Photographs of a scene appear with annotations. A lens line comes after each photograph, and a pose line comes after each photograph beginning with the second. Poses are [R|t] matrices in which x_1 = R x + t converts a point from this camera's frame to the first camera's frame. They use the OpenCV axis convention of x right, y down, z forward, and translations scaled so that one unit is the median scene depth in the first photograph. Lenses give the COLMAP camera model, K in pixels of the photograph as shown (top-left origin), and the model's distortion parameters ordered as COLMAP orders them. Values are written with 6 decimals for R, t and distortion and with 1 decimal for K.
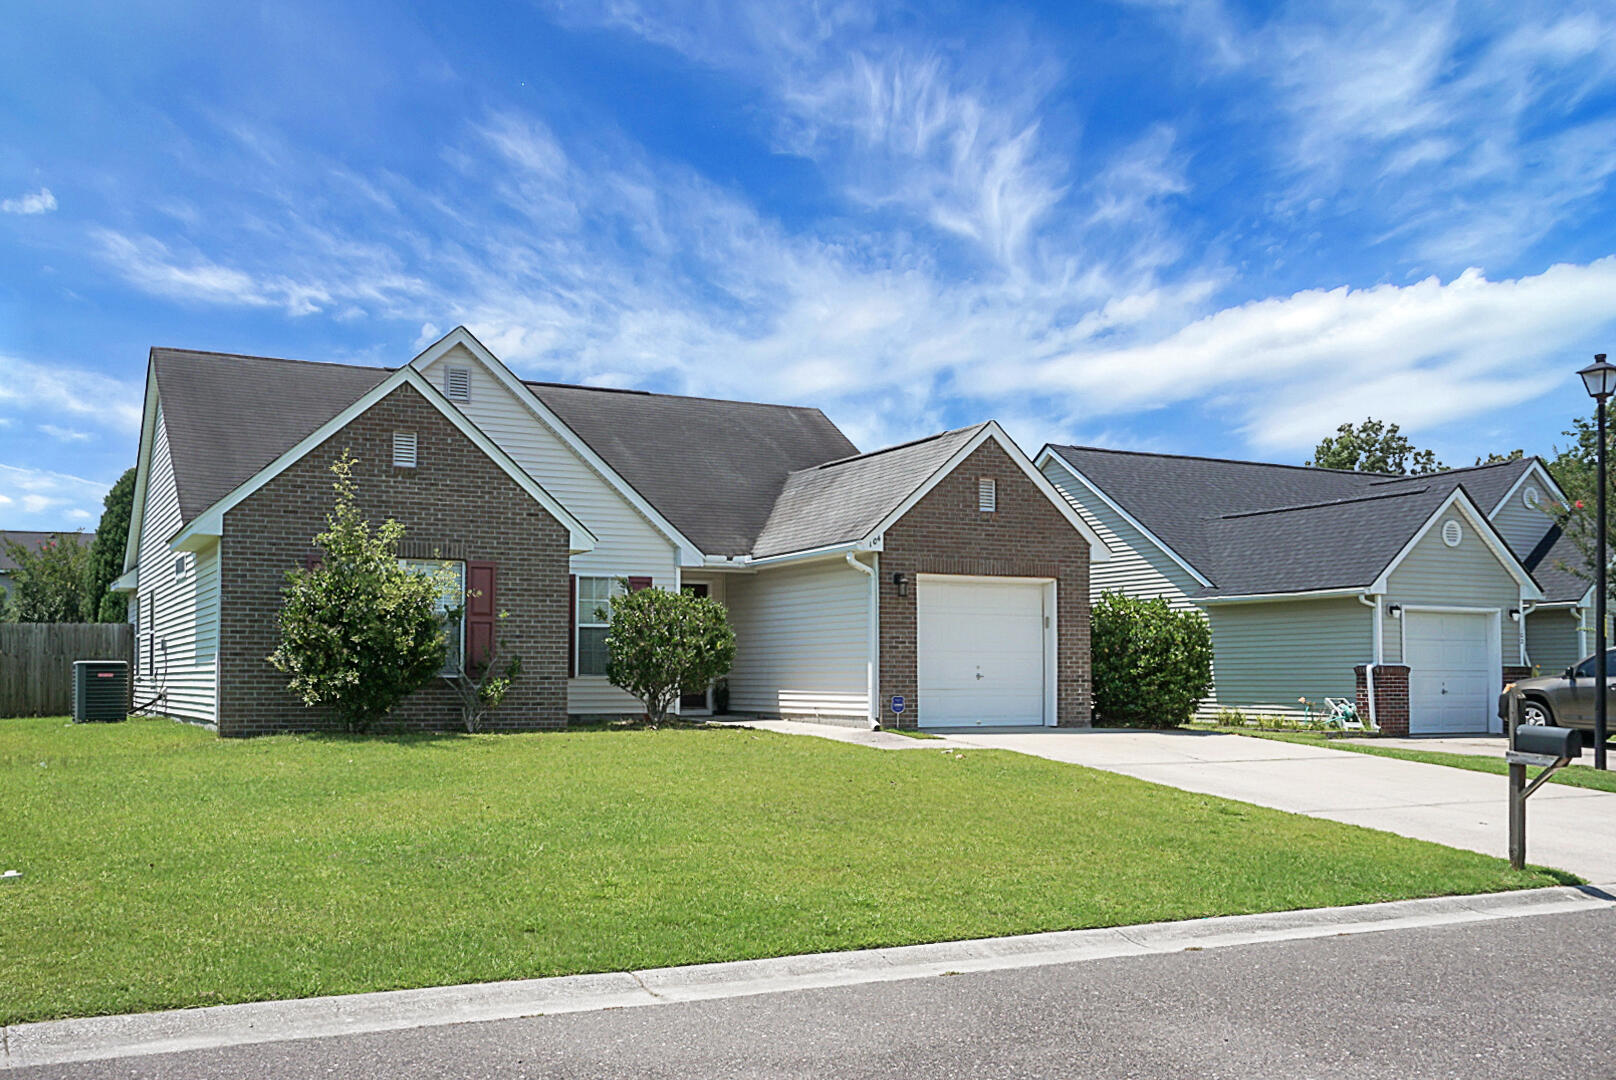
lens RADIAL K [[1487.4, 0, 669.5], [0, 1487.4, 608.7], [0, 0, 1]] dist [-0.000804, -0.000487]
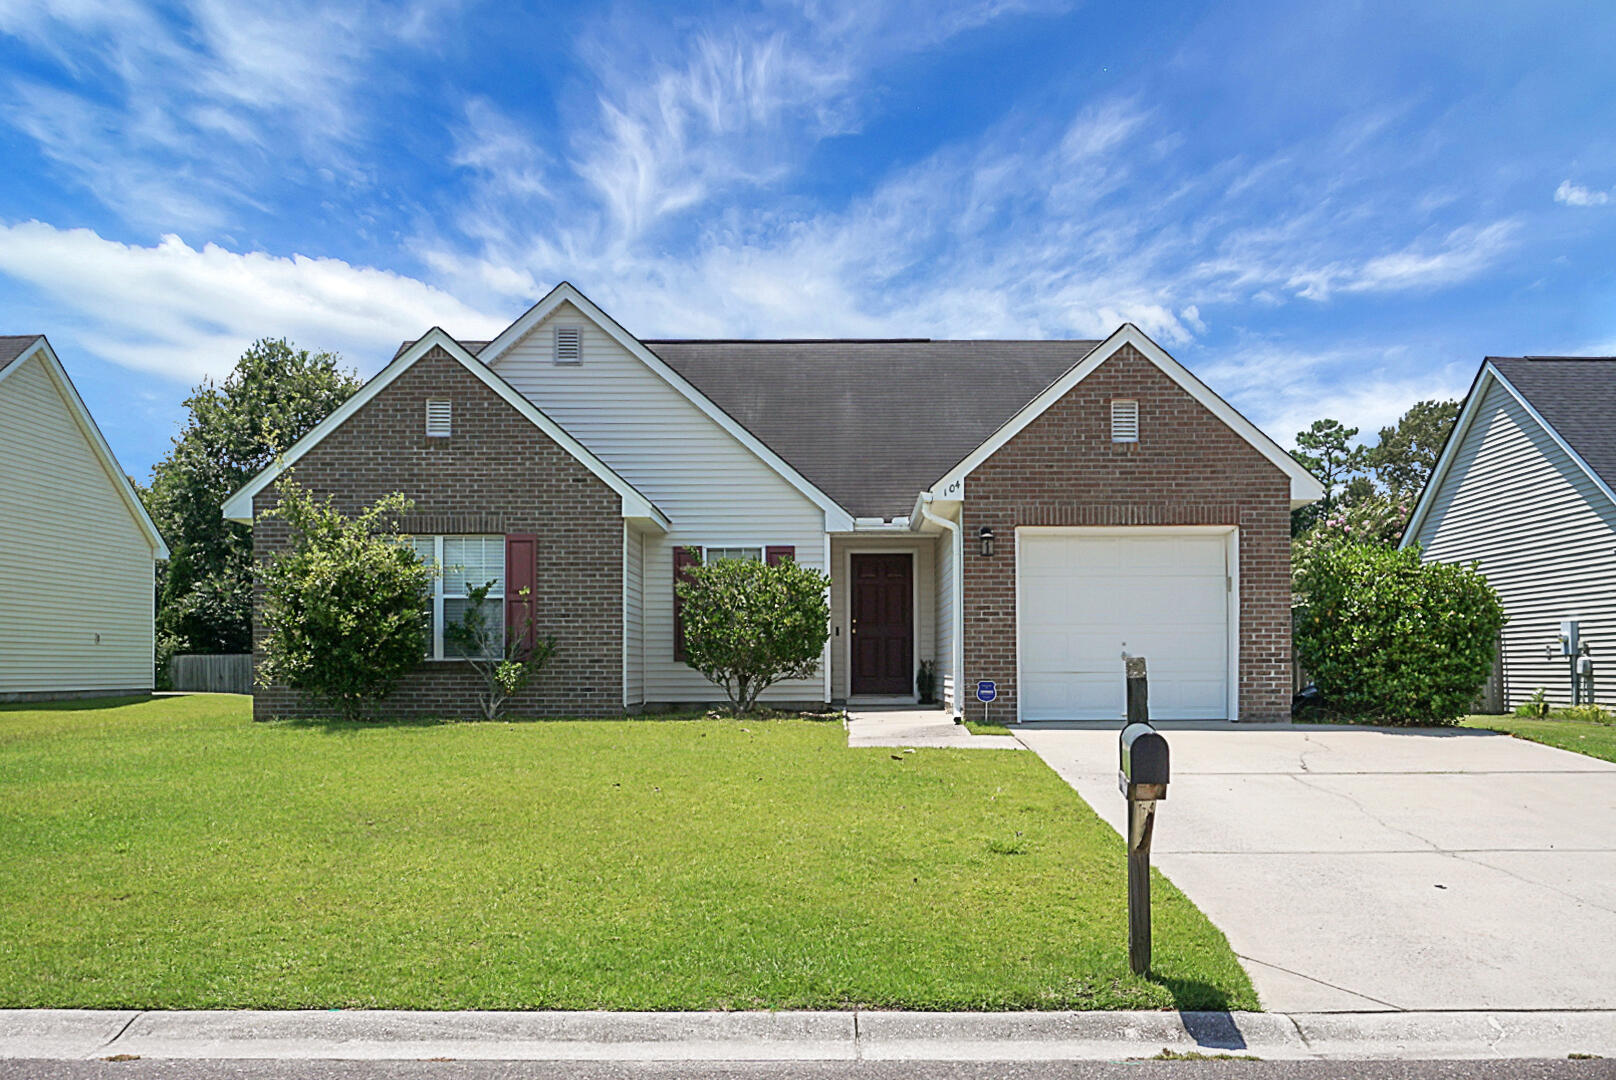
lens RADIAL K [[1456.5, 0, 794.2], [0, 1456.5, 650.7], [0, 0, 1]] dist [0.000606, 0.001548]
pose [[0.904594, -0.009753, -0.426162, 0.371825], [0.024144, 0.999306, 0.028380, 0.016838], [0.425589, -0.035962, 0.904202, 0.234410]]
